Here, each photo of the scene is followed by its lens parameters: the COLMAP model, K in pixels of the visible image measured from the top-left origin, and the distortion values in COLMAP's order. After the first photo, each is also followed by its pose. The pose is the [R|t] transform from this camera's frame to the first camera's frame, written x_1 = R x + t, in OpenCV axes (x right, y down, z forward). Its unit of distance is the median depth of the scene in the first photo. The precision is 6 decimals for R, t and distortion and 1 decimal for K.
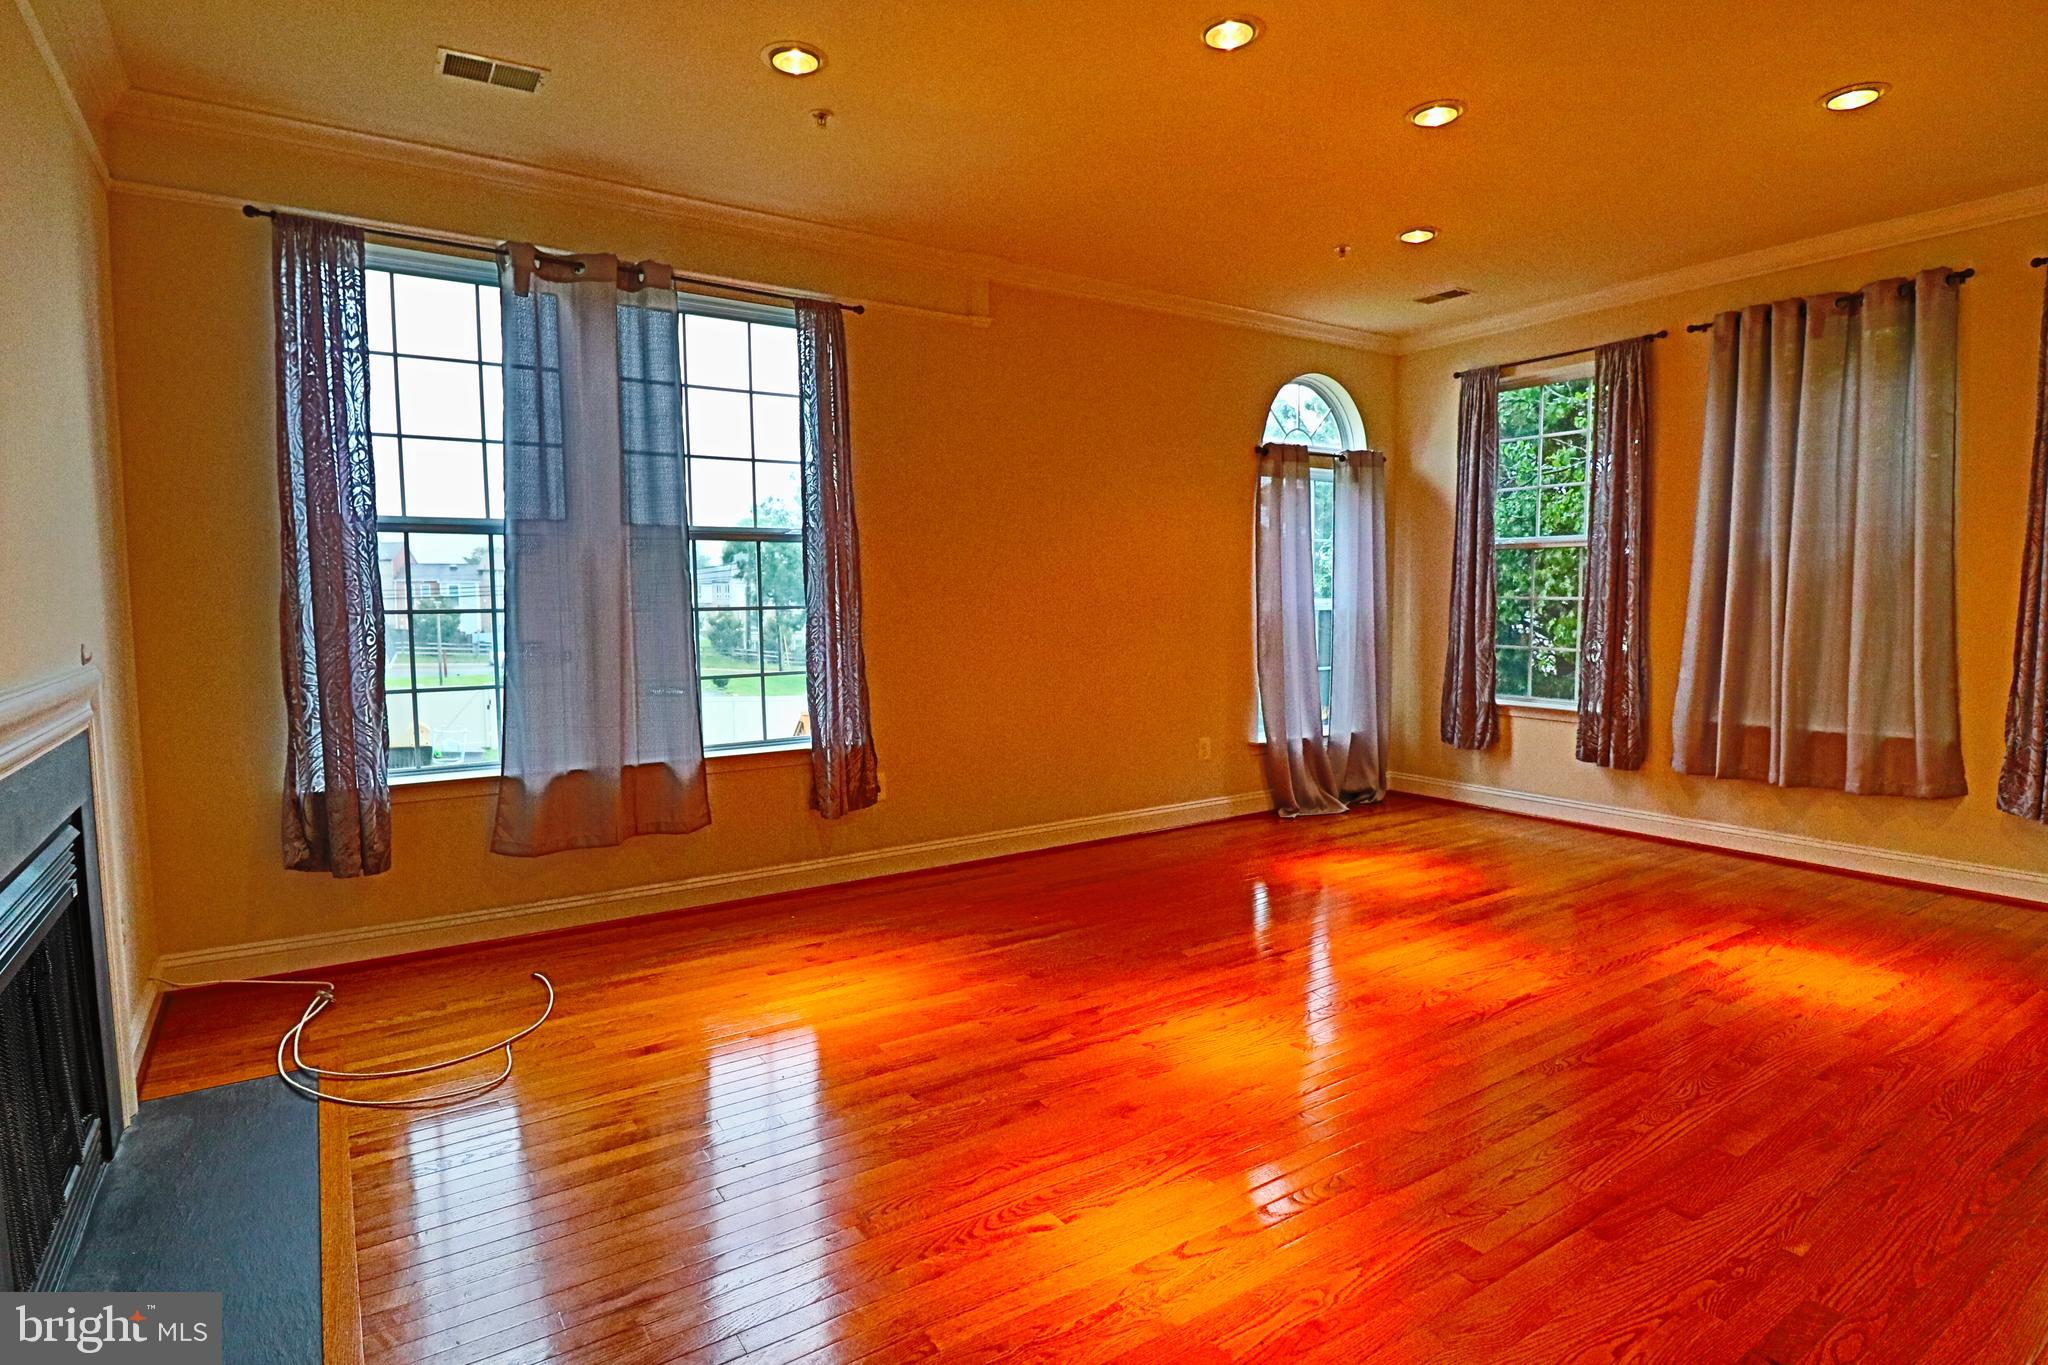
lens RADIAL K [[1059.1, 0, 1014.9], [0, 1059.1, 677.9], [0, 0, 1]] dist [0.002562, -0.015063]
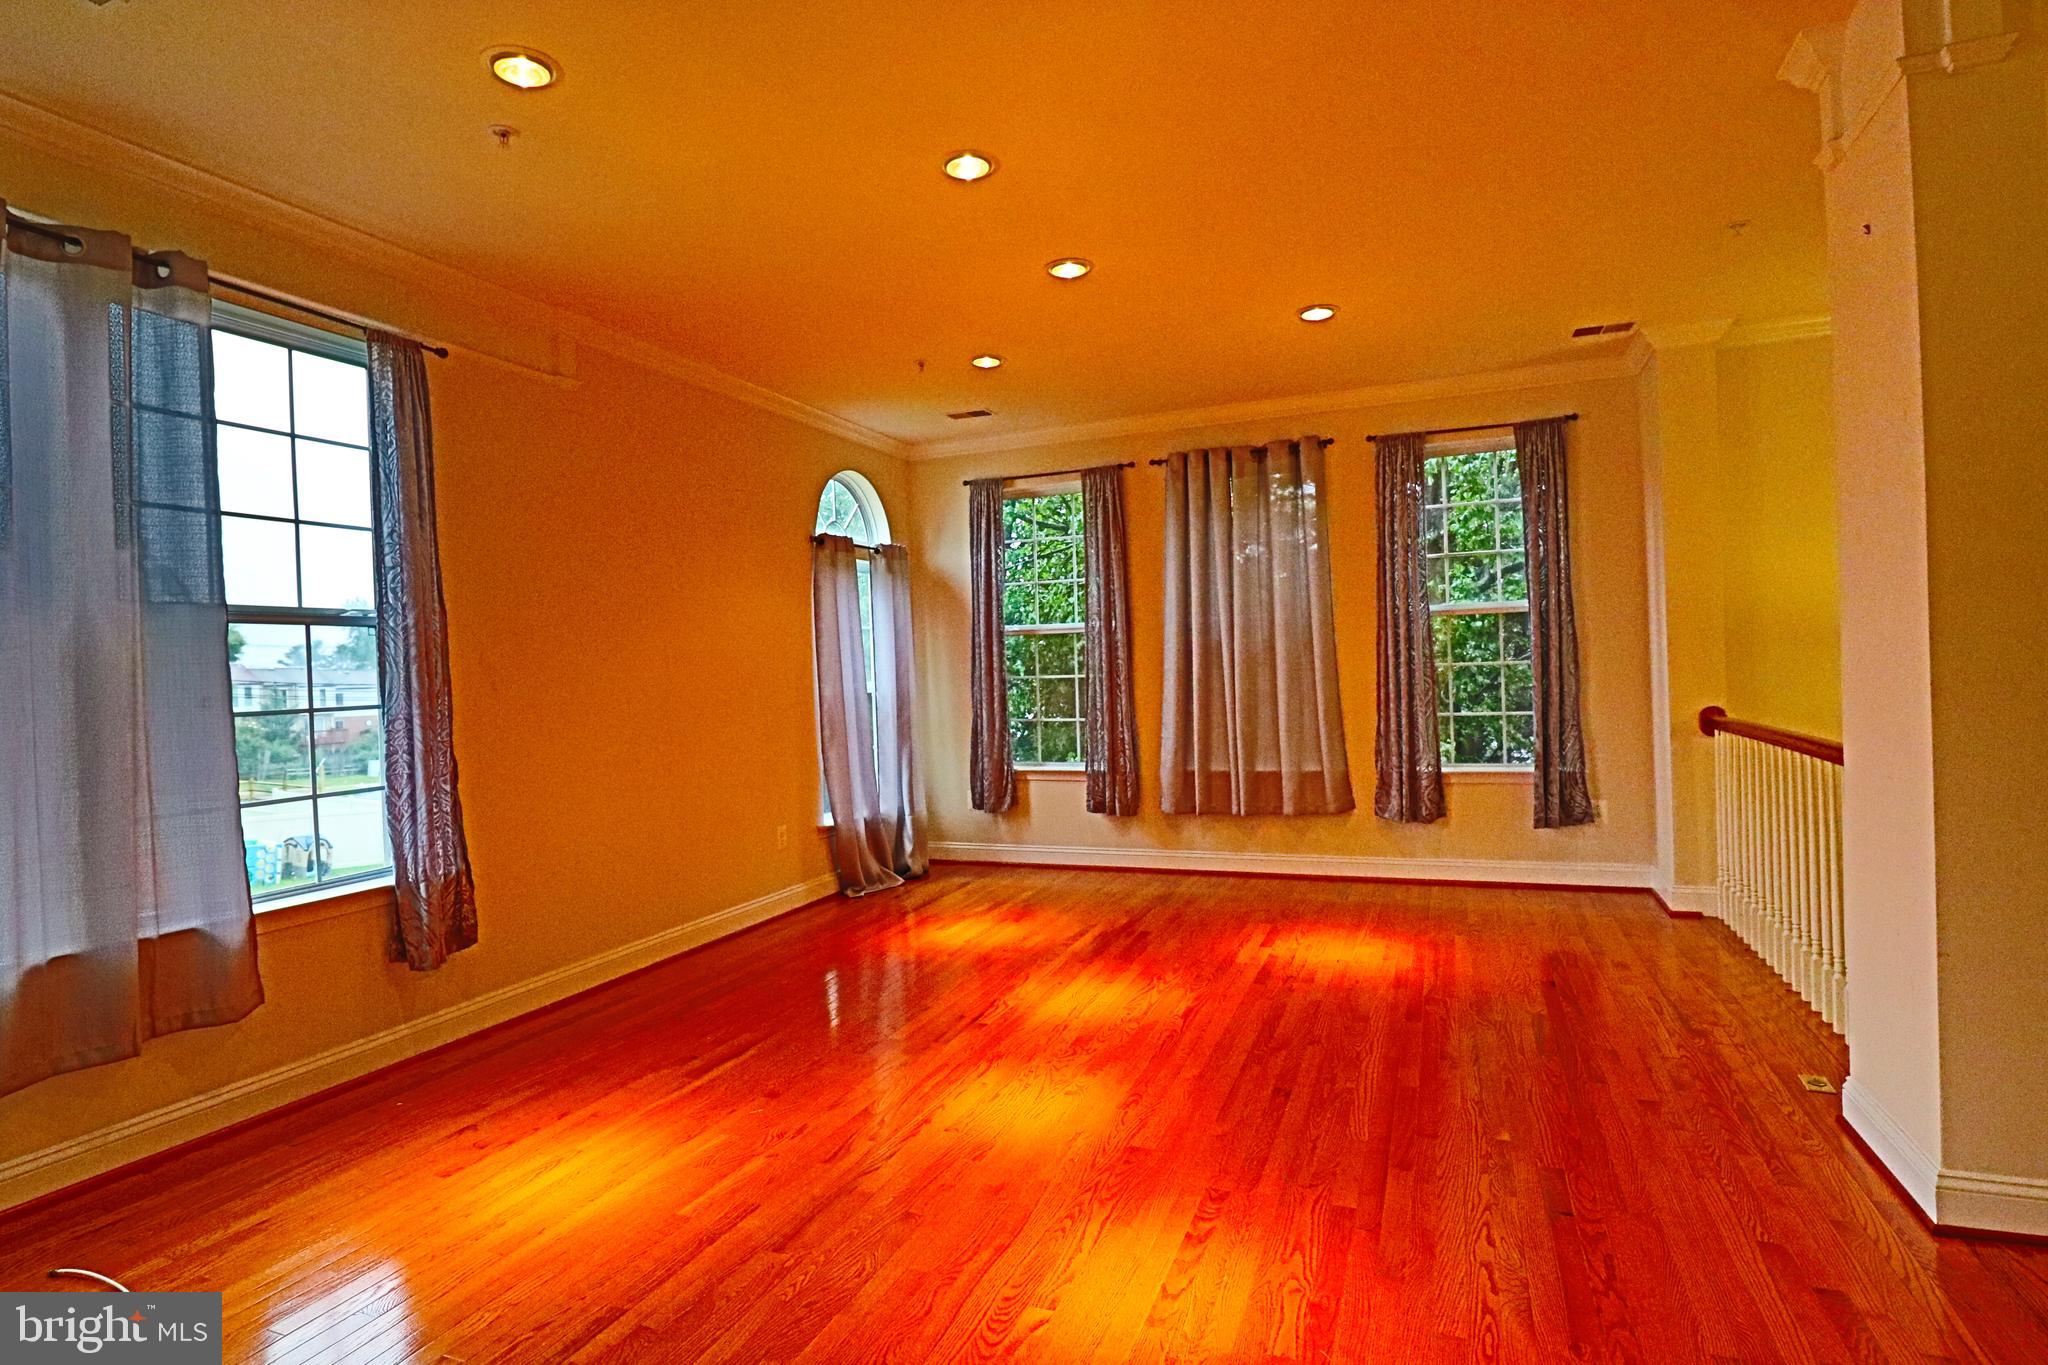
lens RADIAL K [[1059.1, 0, 1014.9], [0, 1059.1, 677.9], [0, 0, 1]] dist [0.002562, -0.015063]
pose [[0.826296, -0.023518, 0.562745, -0.244492], [0.070026, 0.995665, -0.061211, -0.006300], [-0.558867, 0.089985, 0.824361, 0.072486]]
